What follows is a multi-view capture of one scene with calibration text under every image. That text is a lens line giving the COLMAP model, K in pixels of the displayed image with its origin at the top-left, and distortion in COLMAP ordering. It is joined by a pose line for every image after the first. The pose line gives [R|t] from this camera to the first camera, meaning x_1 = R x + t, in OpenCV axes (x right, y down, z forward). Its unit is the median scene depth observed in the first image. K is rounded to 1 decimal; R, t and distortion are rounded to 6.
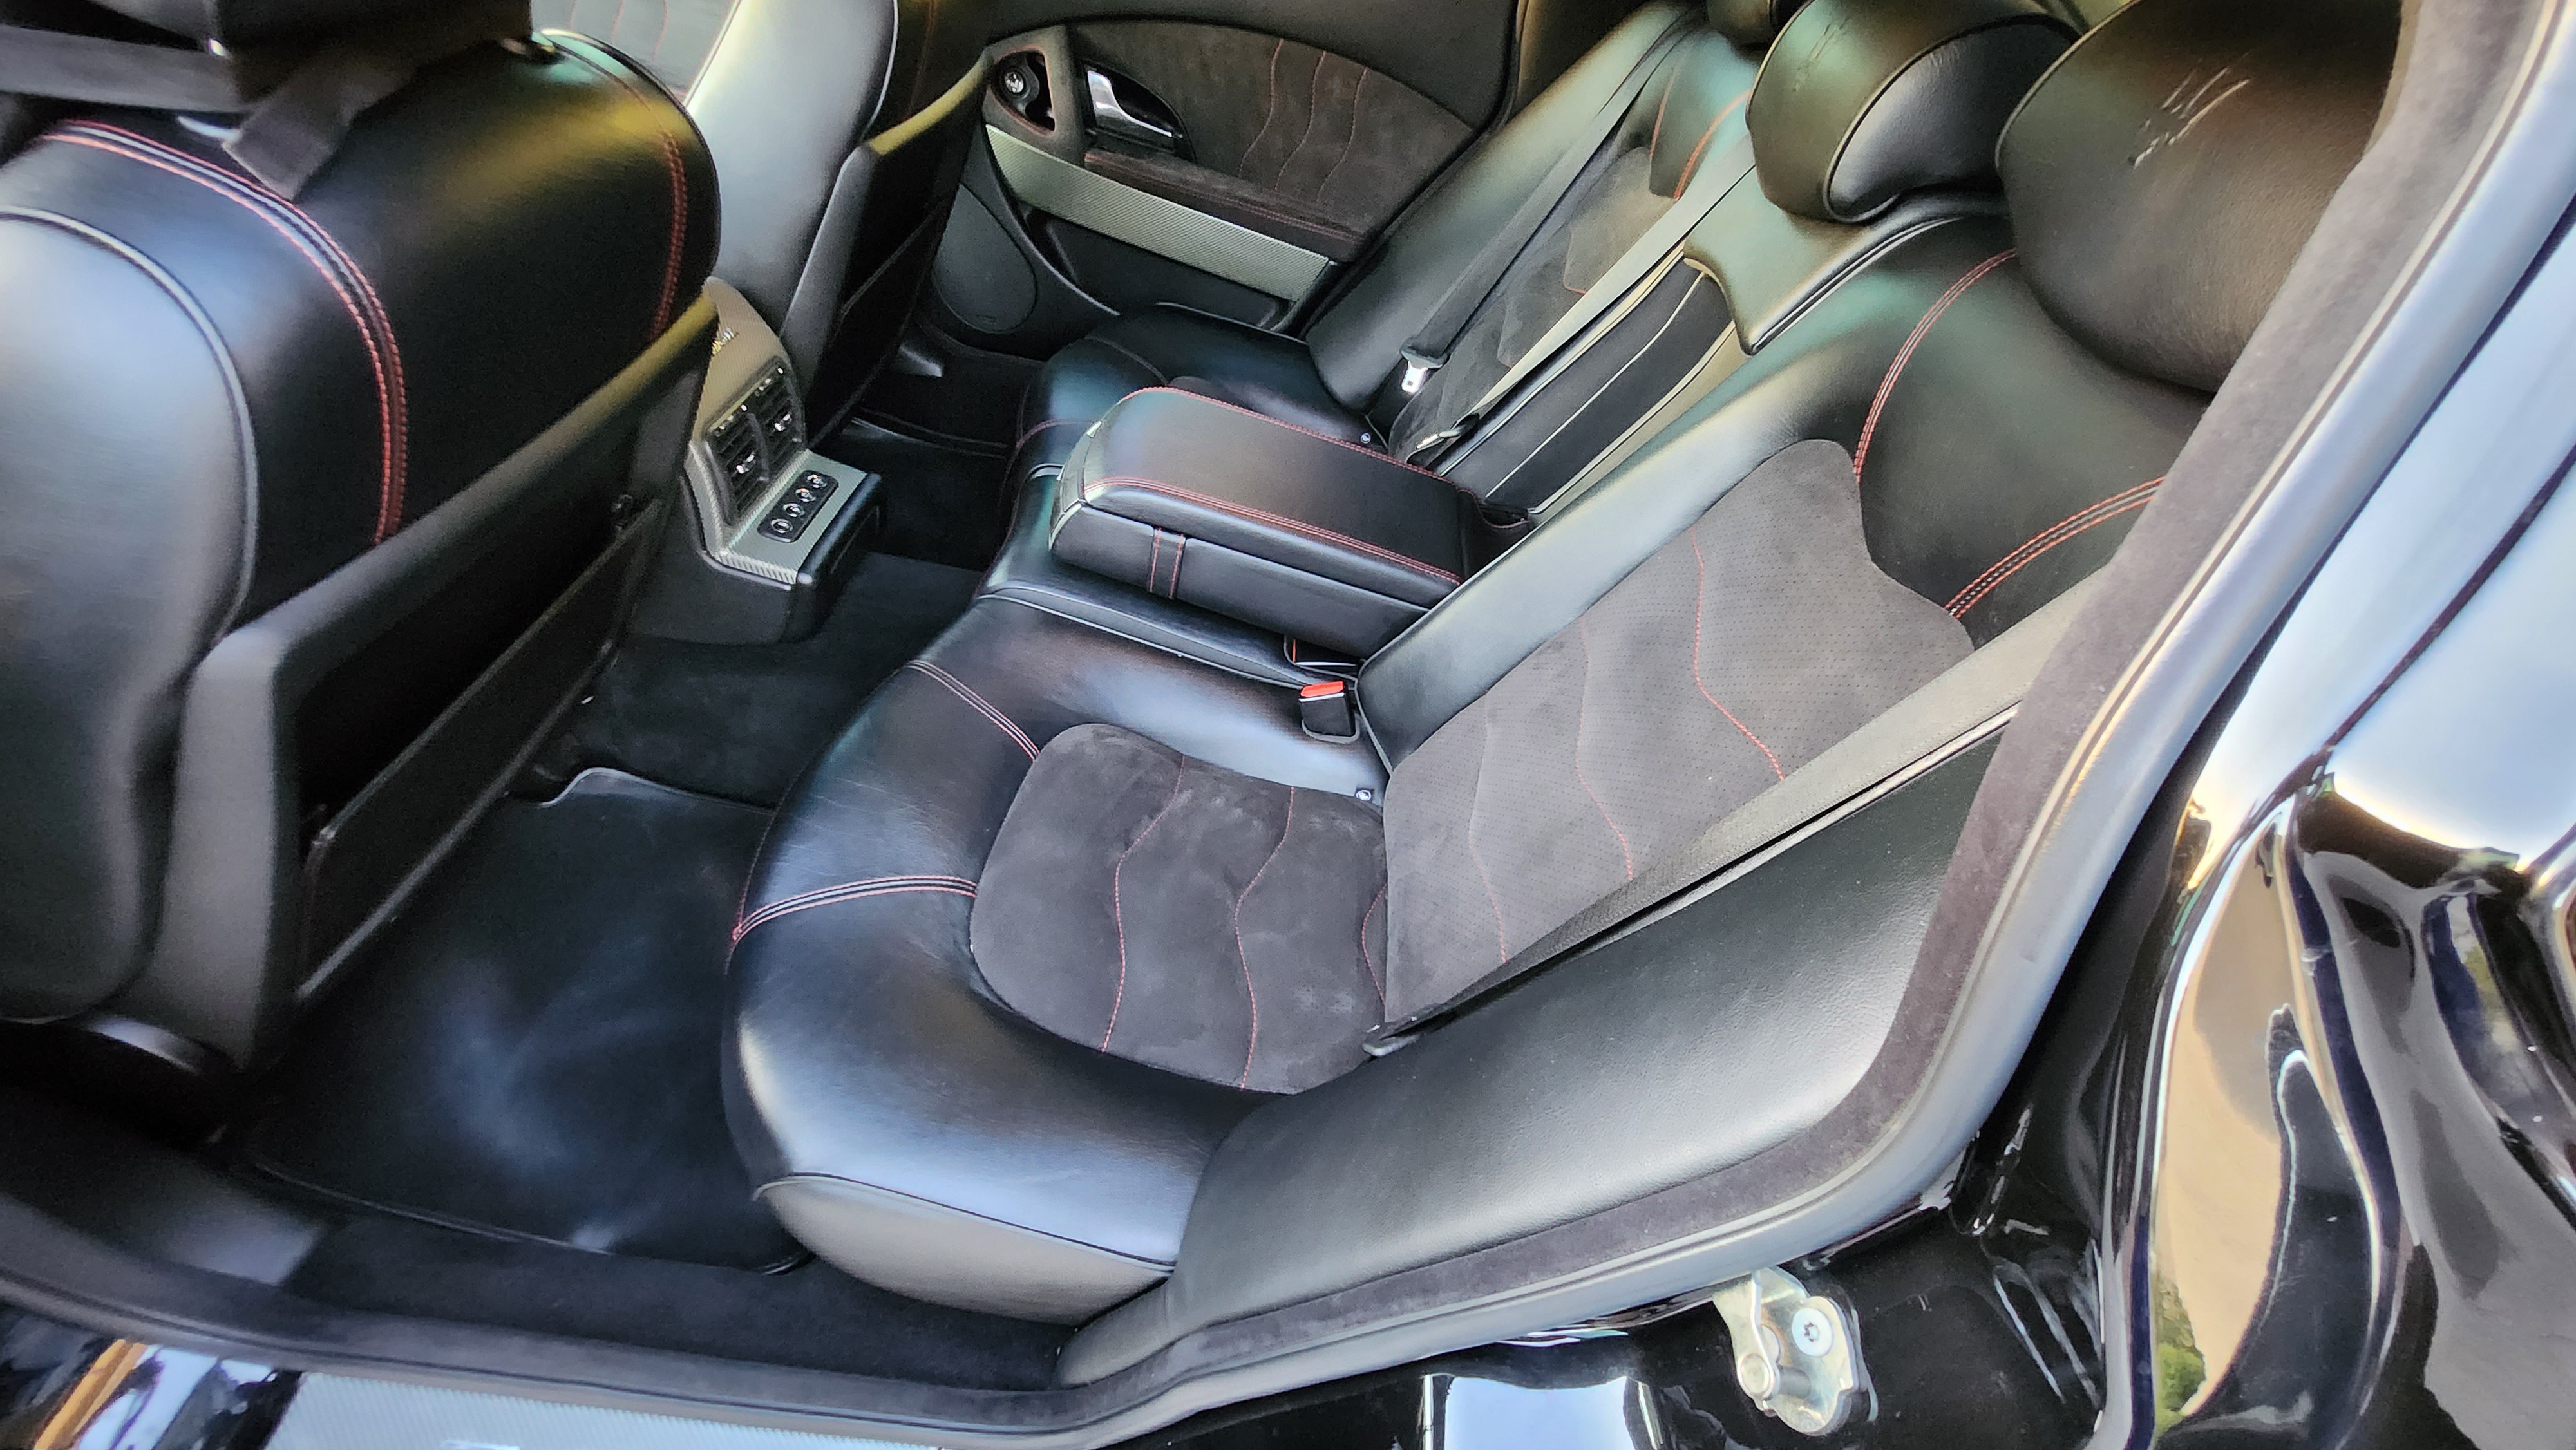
lens RADIAL K [[1026.7, 0, 1281.2], [0, 1026.7, 720.9], [0, 0, 1]] dist [-0.000597, 0.000457]
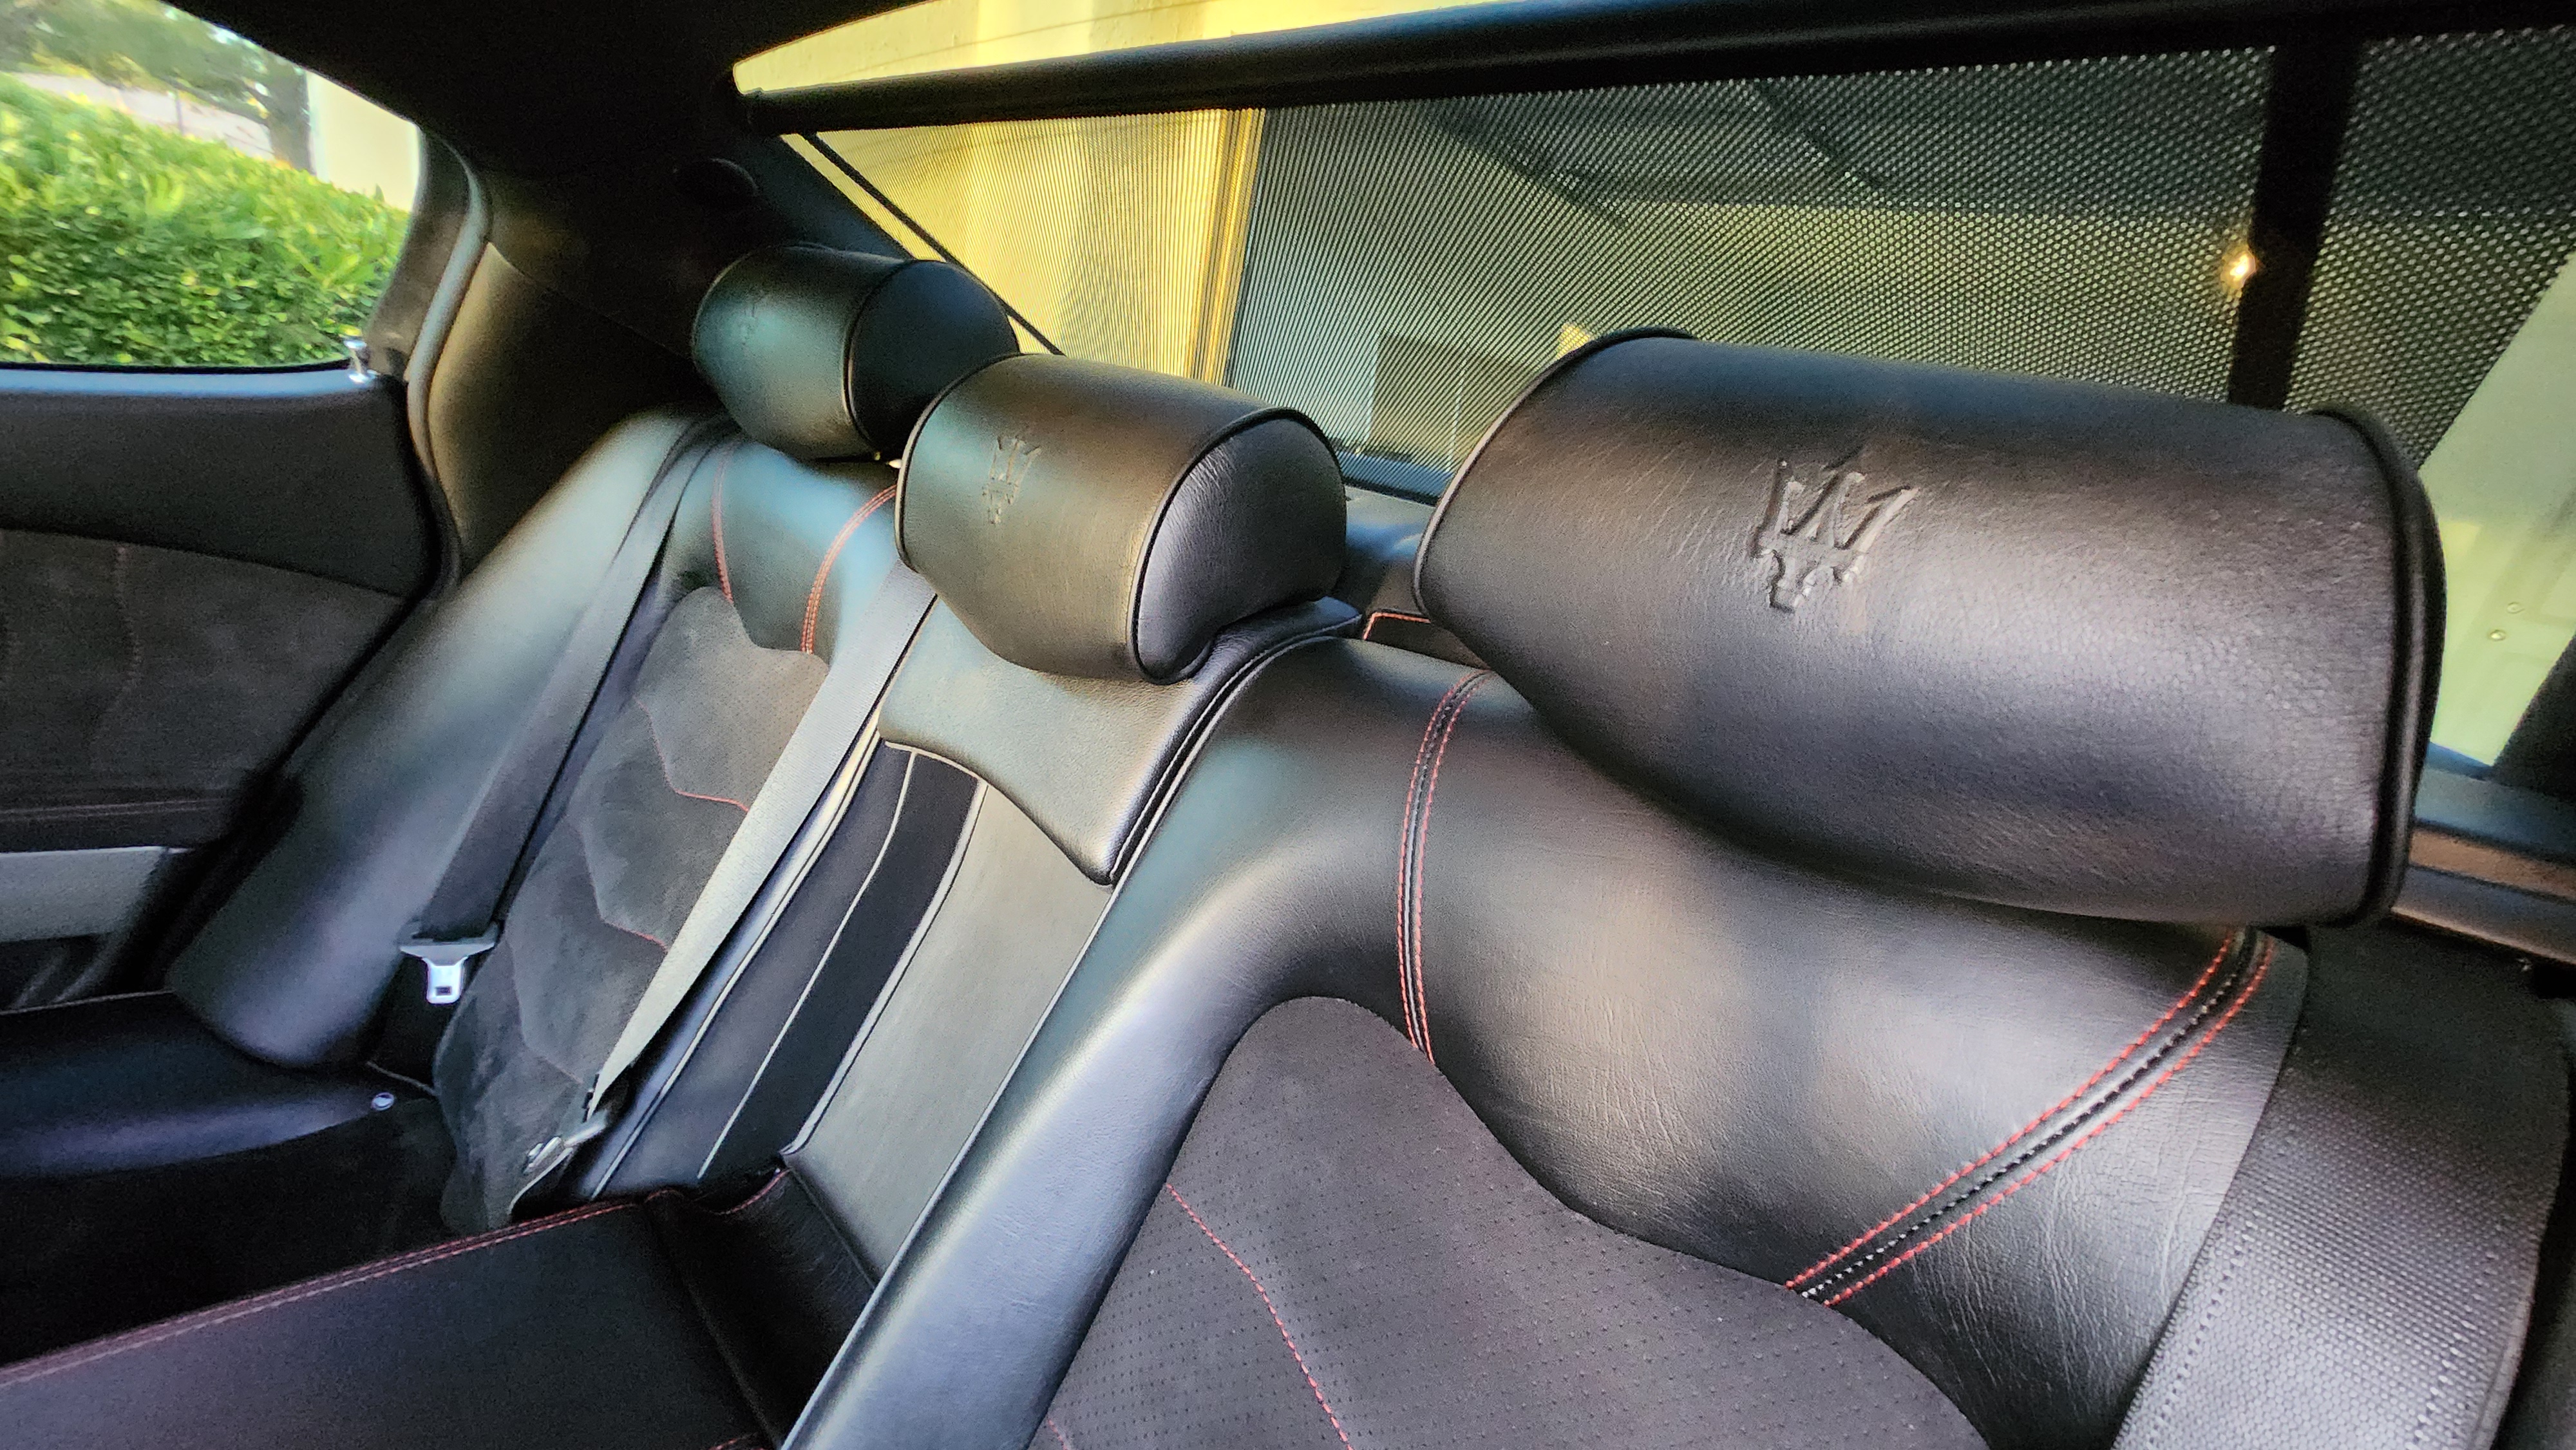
lens RADIAL K [[1026.7, 0, 1281.2], [0, 1026.7, 720.9], [0, 0, 1]] dist [-0.000597, 0.000457]
pose [[0.636837, -0.282494, 0.717381, 0.054540], [0.483033, 0.871402, -0.085655, -0.185604], [-0.600930, 0.401067, 0.691396, 0.249762]]
